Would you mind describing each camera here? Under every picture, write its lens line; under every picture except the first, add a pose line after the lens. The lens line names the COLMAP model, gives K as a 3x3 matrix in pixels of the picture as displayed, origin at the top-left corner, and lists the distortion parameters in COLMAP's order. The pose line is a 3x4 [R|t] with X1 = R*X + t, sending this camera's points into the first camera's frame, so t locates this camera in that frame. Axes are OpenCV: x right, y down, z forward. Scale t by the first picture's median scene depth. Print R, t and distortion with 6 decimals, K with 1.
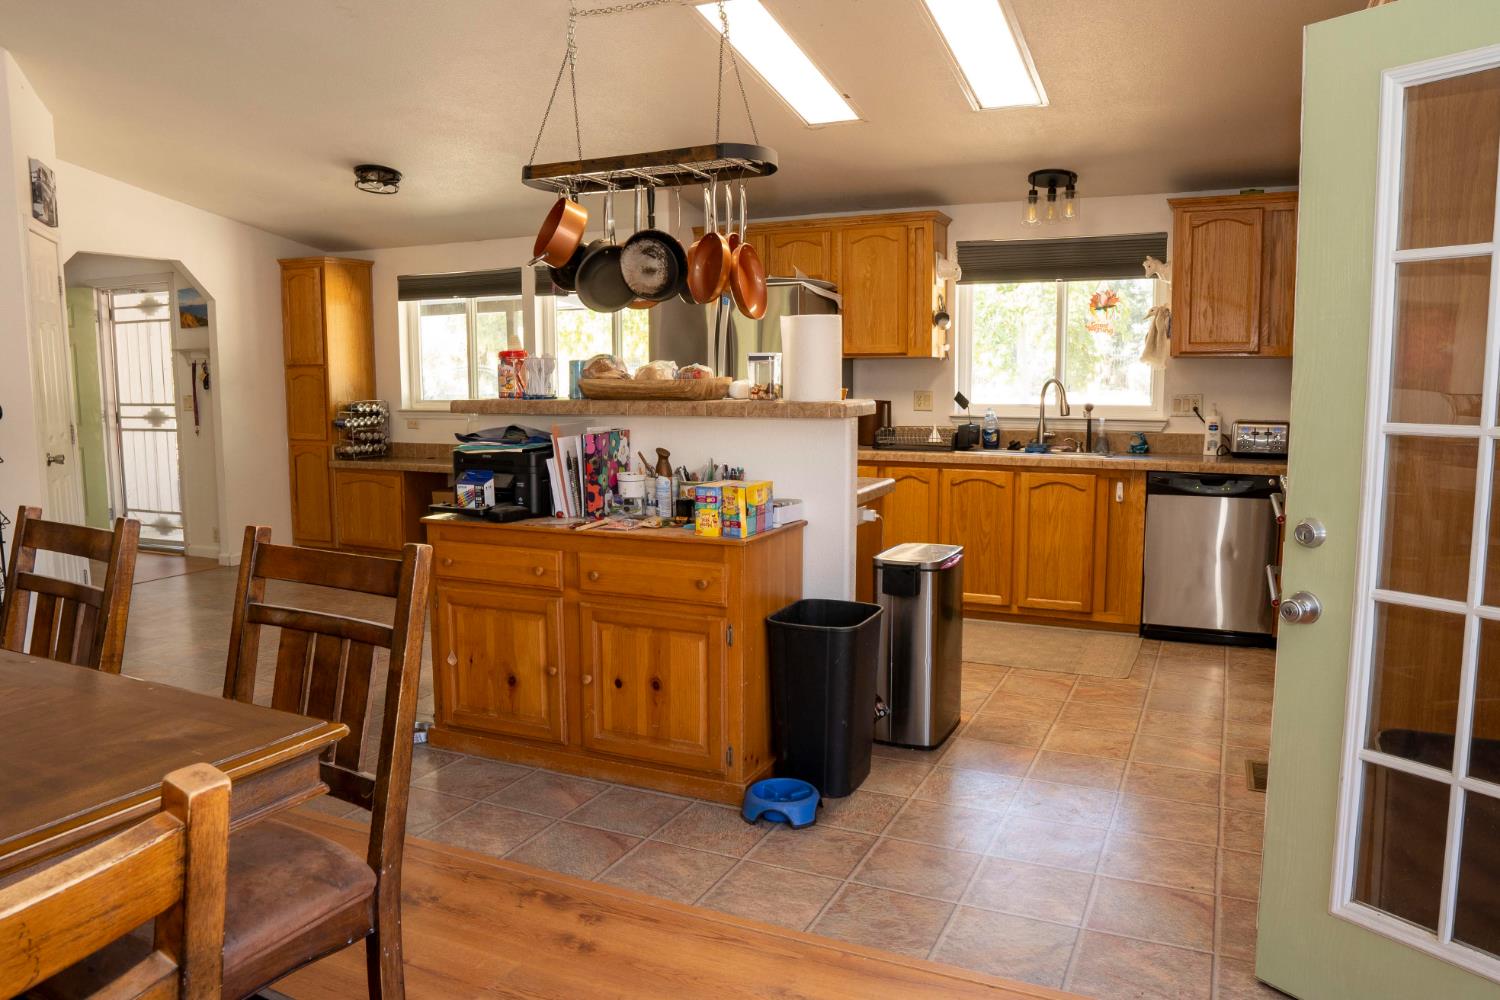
lens RADIAL K [[1054.0, 0, 750.6], [0, 1054.0, 506.4], [0, 0, 1]] dist [-0.104779, 0.067057]
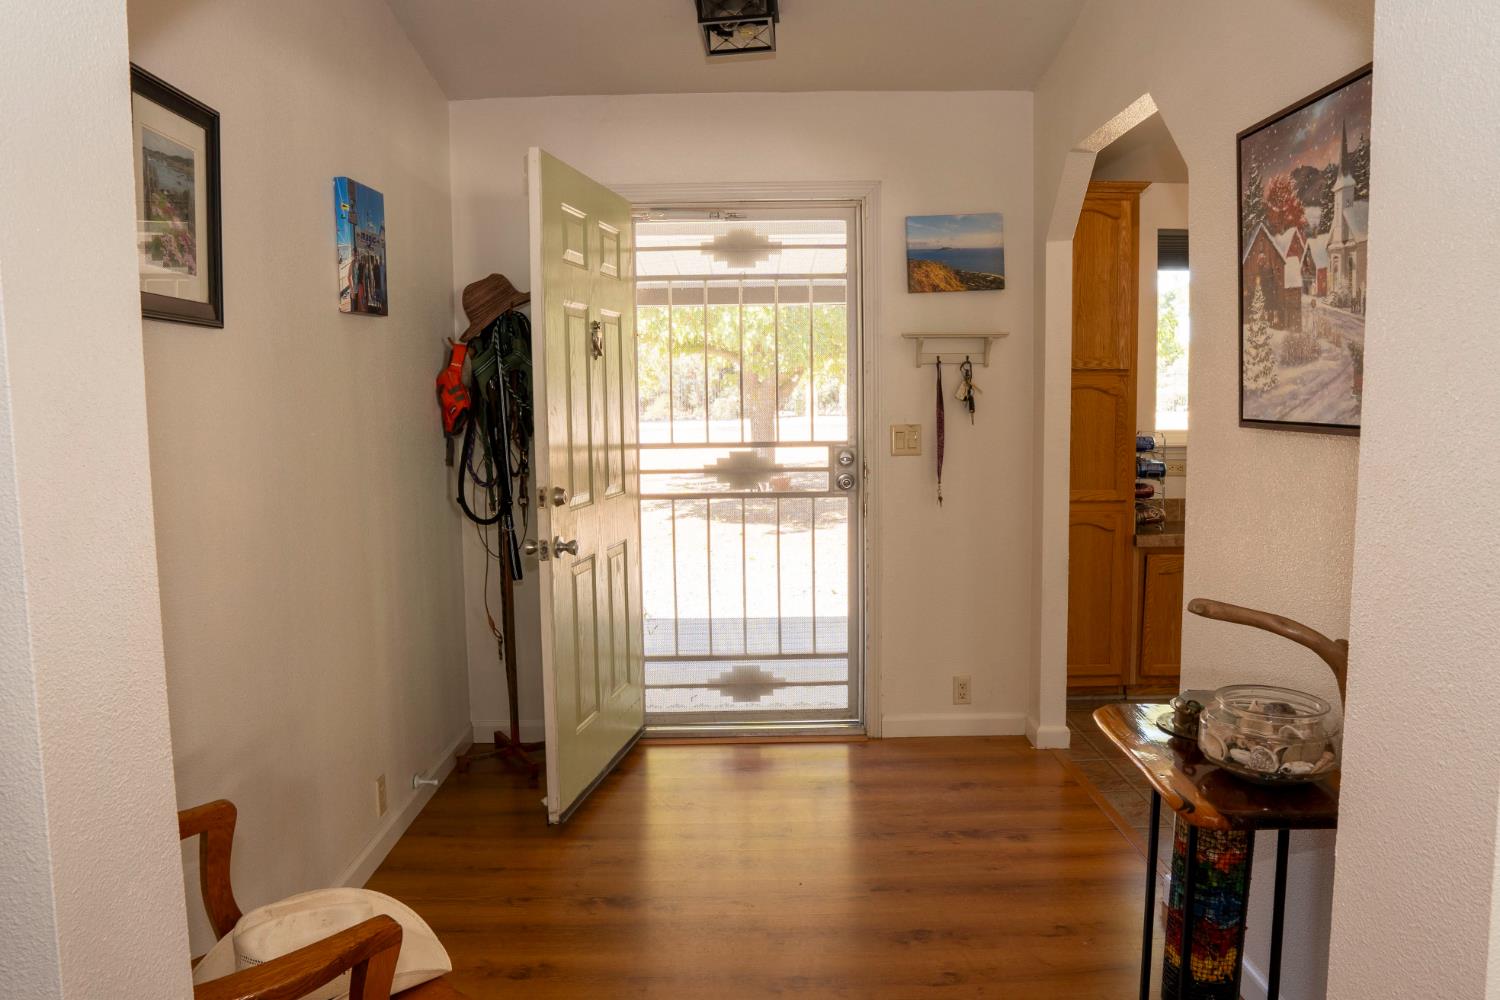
lens RADIAL K [[1054.0, 0, 748.0], [0, 1054.0, 499.9], [0, 0, 1]] dist [-0.104779, 0.067057]
pose [[0.901479, -0.049628, 0.429969, -0.812240], [0.061874, 0.997978, -0.014536, -0.065594], [-0.428378, 0.039707, 0.902727, 0.542204]]
